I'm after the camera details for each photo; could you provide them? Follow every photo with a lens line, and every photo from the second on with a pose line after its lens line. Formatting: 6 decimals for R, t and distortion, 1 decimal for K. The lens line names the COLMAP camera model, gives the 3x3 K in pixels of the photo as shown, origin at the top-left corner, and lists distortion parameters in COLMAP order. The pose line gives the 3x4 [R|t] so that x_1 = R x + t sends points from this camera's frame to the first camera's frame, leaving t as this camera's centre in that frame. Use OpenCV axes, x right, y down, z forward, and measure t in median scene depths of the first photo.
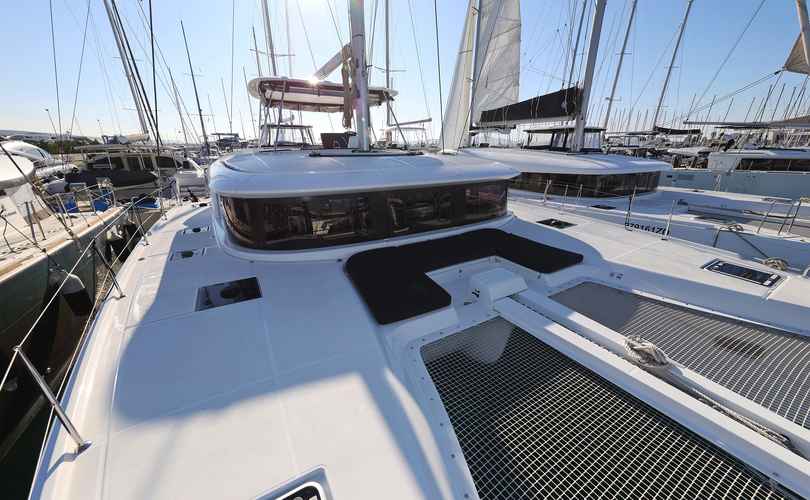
lens RADIAL K [[286.5, 0, 405.0], [0, 286.5, 250.0], [0, 0, 1]] dist [0.000747, 0.000041]
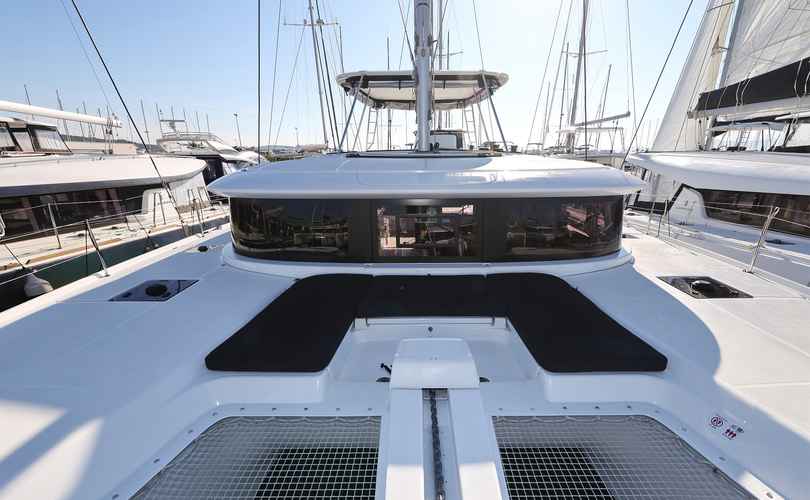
lens RADIAL K [[345.5, 0, 394.7], [0, 345.5, 258.2], [0, 0, 1]] dist [0.009013, -0.000032]
pose [[0.865937, 0.142892, -0.479307, 0.233170], [-0.169061, 0.985537, -0.011622, -0.029466], [0.470715, 0.091096, 0.877570, 0.133248]]
